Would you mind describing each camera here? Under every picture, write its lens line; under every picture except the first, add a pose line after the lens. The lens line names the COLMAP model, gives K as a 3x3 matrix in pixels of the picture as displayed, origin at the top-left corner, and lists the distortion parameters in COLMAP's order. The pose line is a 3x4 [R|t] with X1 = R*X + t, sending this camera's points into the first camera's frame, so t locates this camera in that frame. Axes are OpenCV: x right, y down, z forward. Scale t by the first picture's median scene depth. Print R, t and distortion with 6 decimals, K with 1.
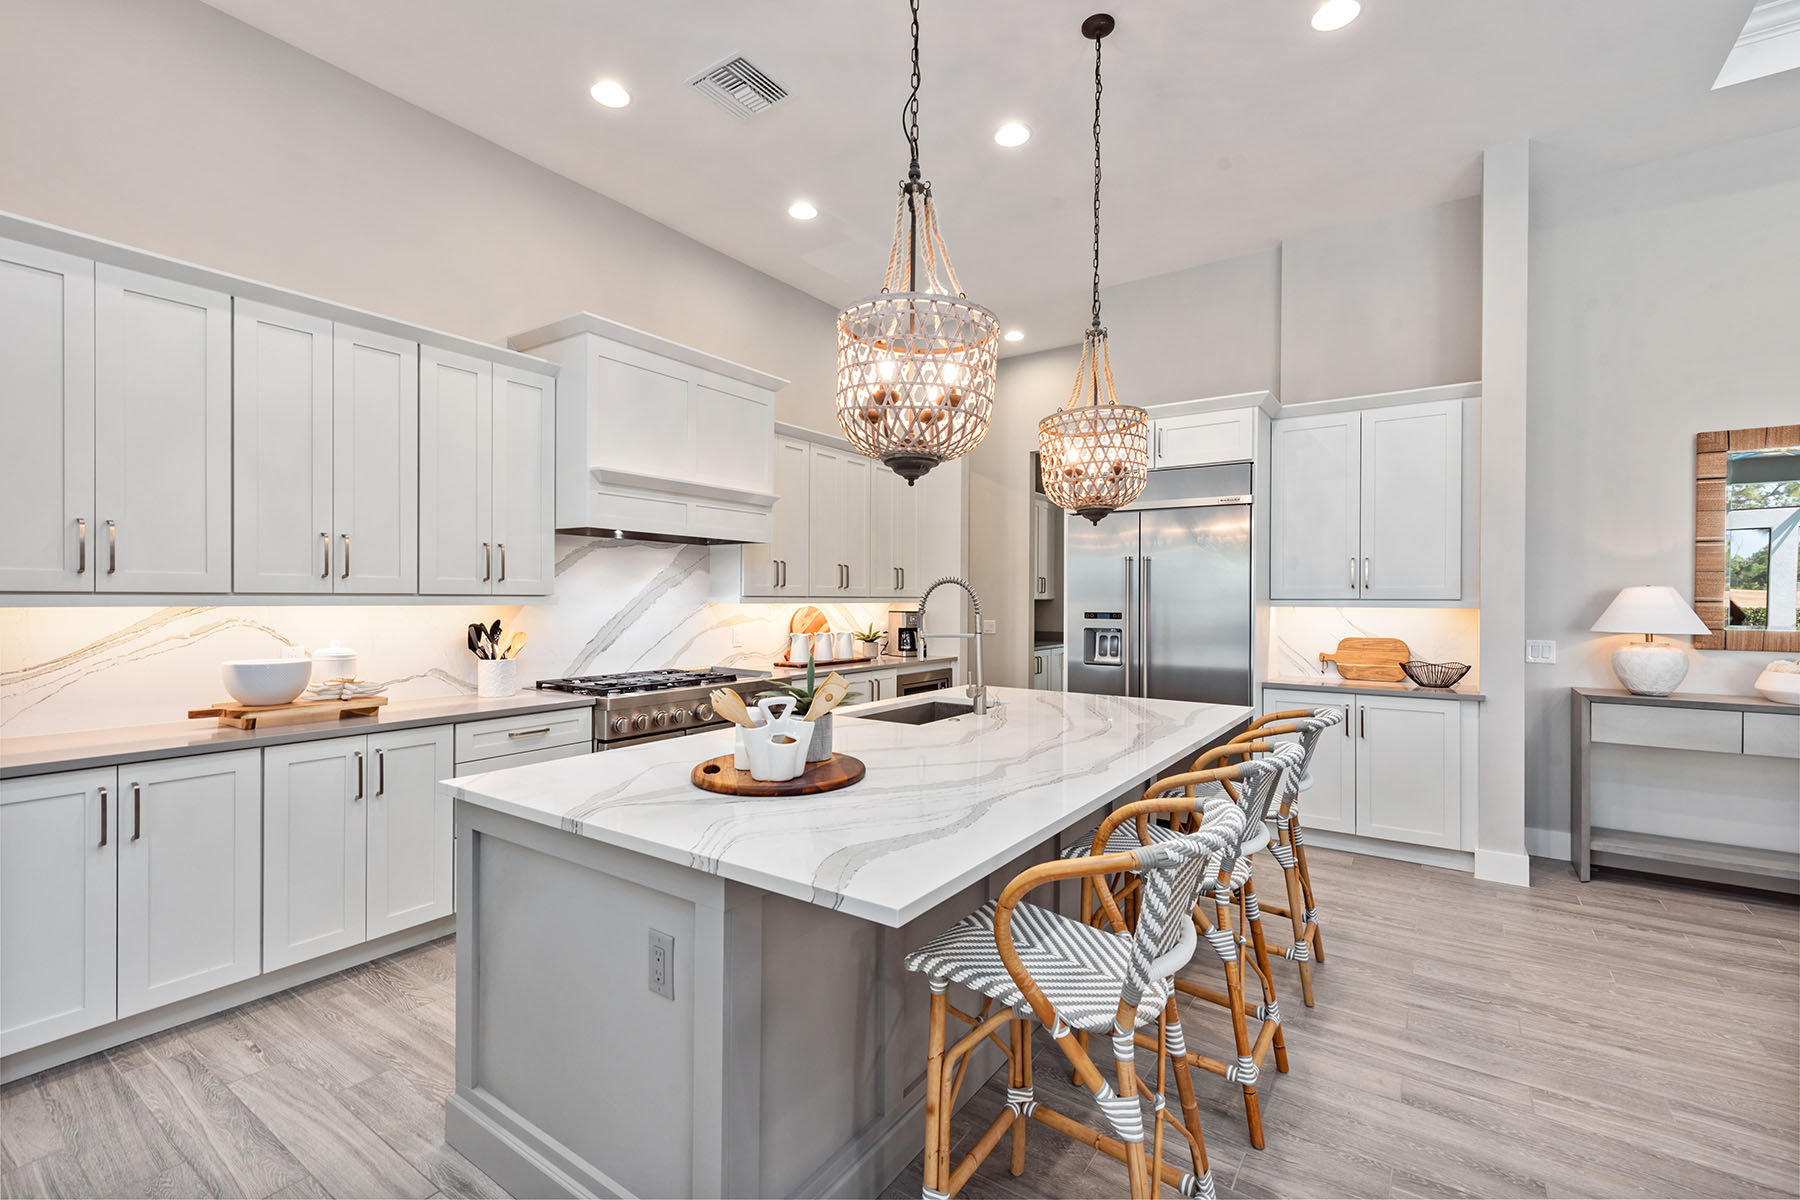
lens RADIAL K [[822.5, 0, 900.0], [0, 822.5, 600.0], [0, 0, 1]] dist [0.002576, 0.000573]
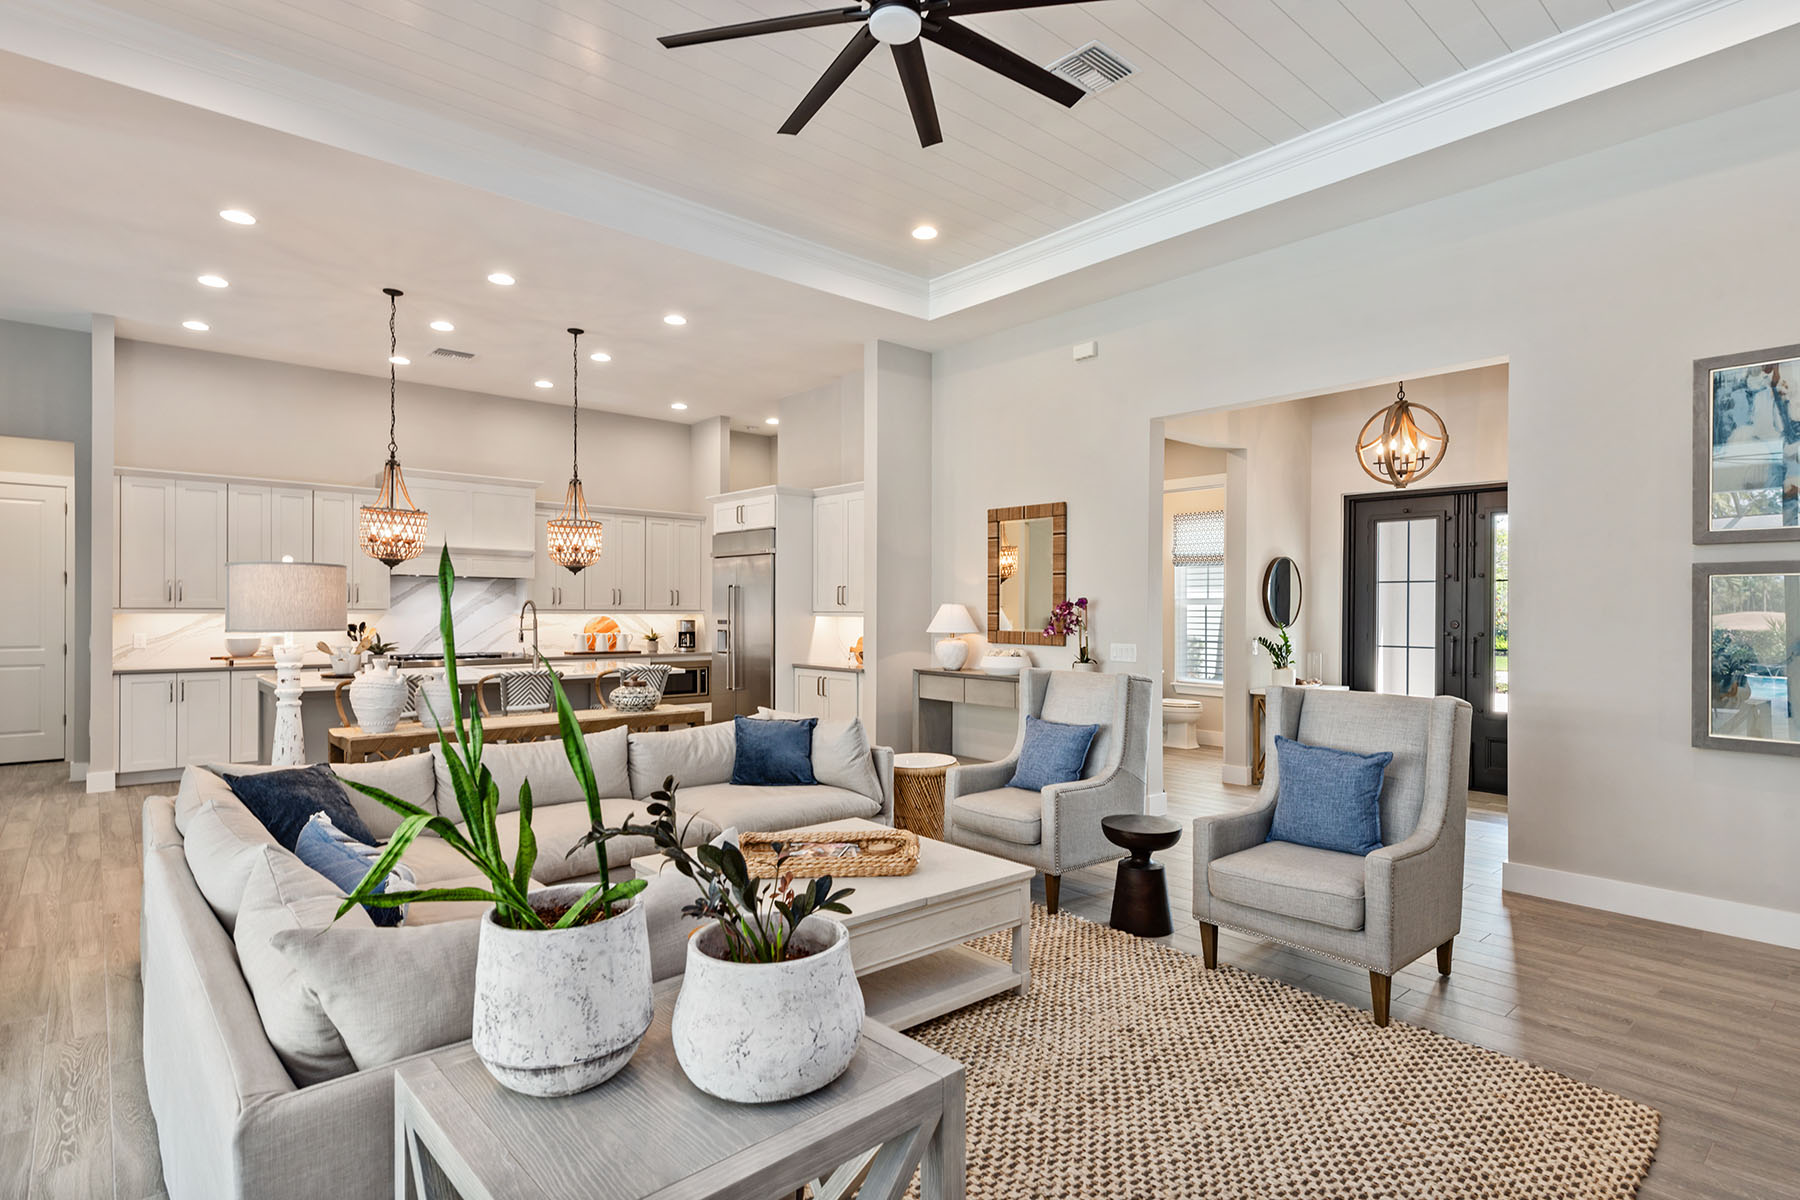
lens RADIAL K [[966.6, 0, 900.0], [0, 966.6, 600.0], [0, 0, 1]] dist [-0.002070, -0.000840]
pose [[0.971759, -0.002942, -0.235959, 1.046745], [-0.000708, 0.999881, -0.015383, 0.005817], [0.235976, 0.015116, 0.971641, -0.753259]]
